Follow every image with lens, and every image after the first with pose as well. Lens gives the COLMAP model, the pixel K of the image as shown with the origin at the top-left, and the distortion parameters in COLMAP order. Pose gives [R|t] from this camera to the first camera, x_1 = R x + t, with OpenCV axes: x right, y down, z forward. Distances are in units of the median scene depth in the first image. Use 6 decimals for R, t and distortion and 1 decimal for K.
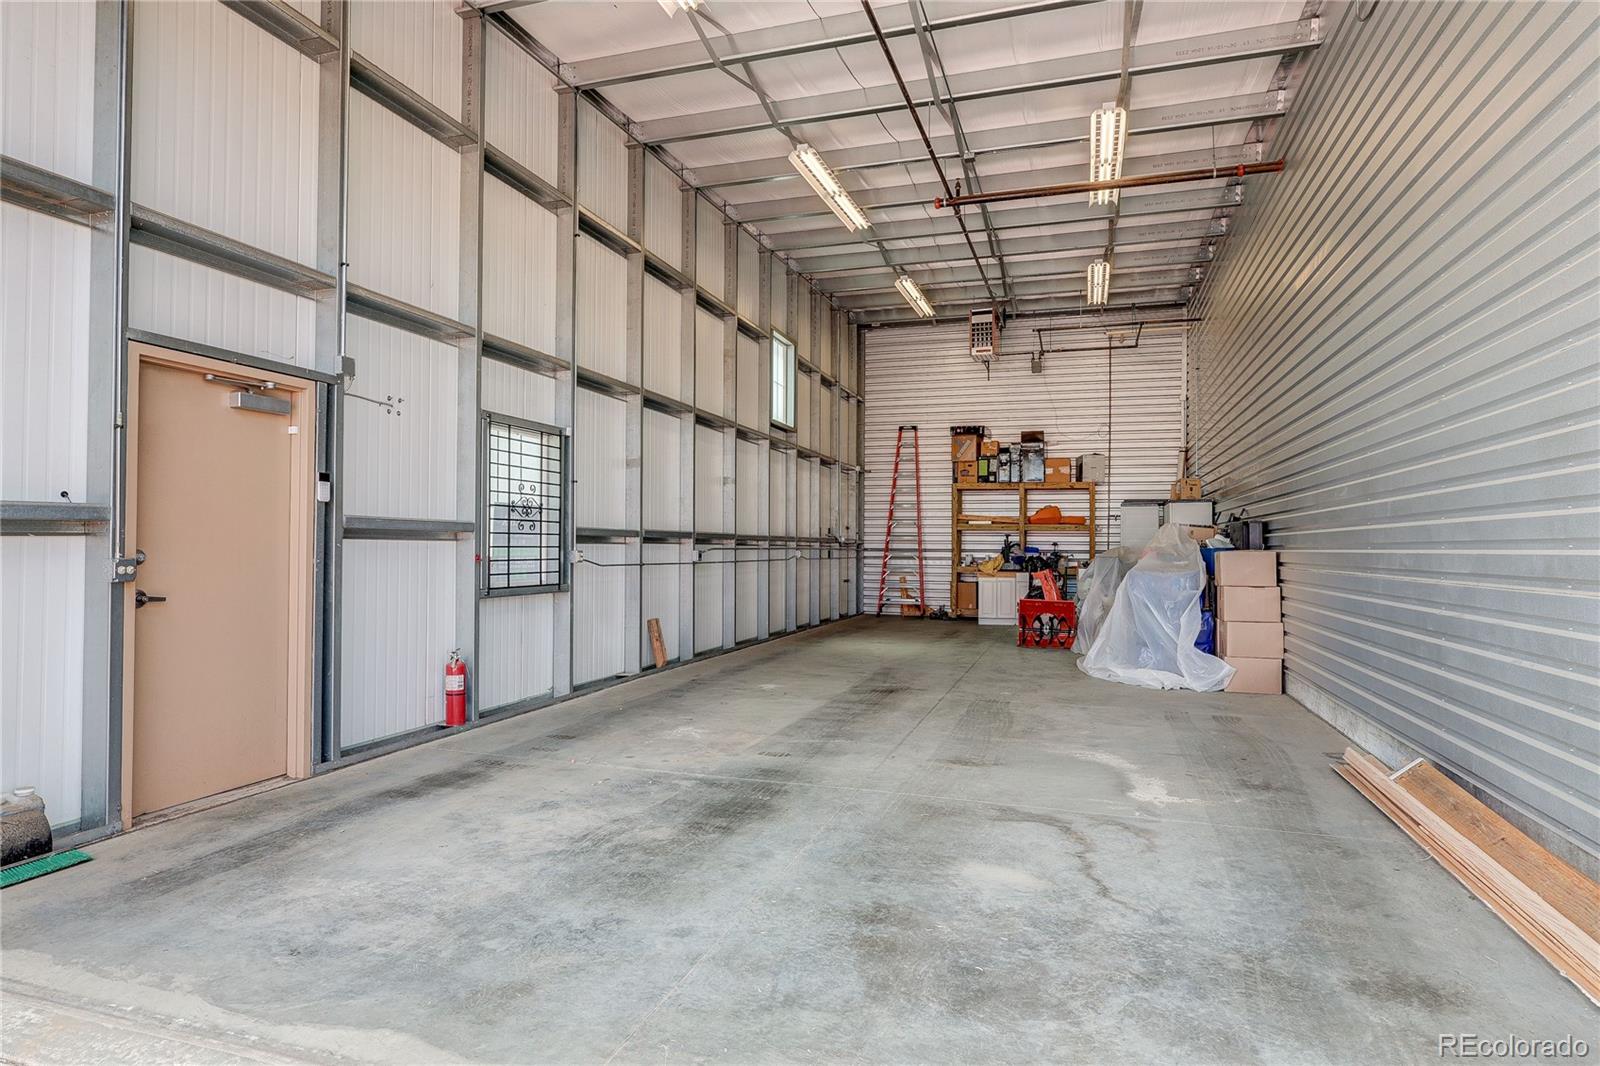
lens RADIAL K [[892.0, 0, 800.0], [0, 892.0, 533.0], [0, 0, 1]] dist [0.002117, 0.000746]
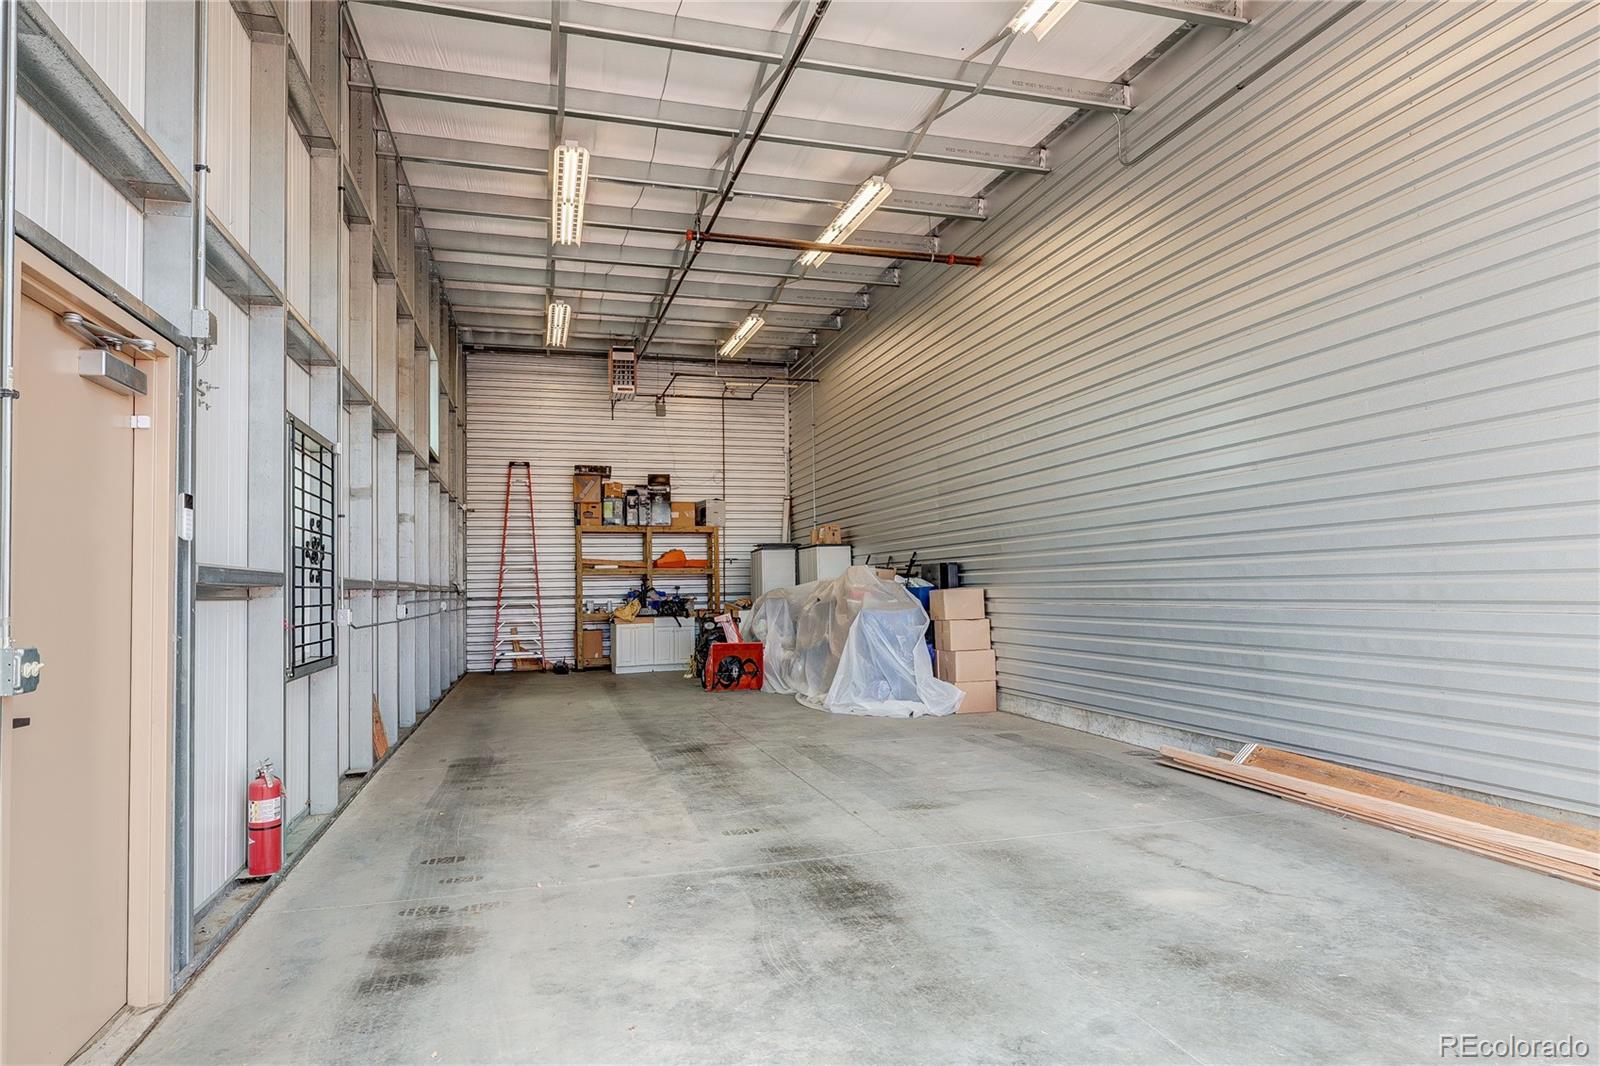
lens RADIAL K [[907.8, 0, 800.1], [0, 907.8, 545.6], [0, 0, 1]] dist [0.002535, -0.000618]
pose [[0.829622, 0.003020, 0.558318, -0.343251], [0.016660, 0.999406, -0.030161, -0.003759], [-0.558077, 0.034324, 0.829079, 0.155713]]
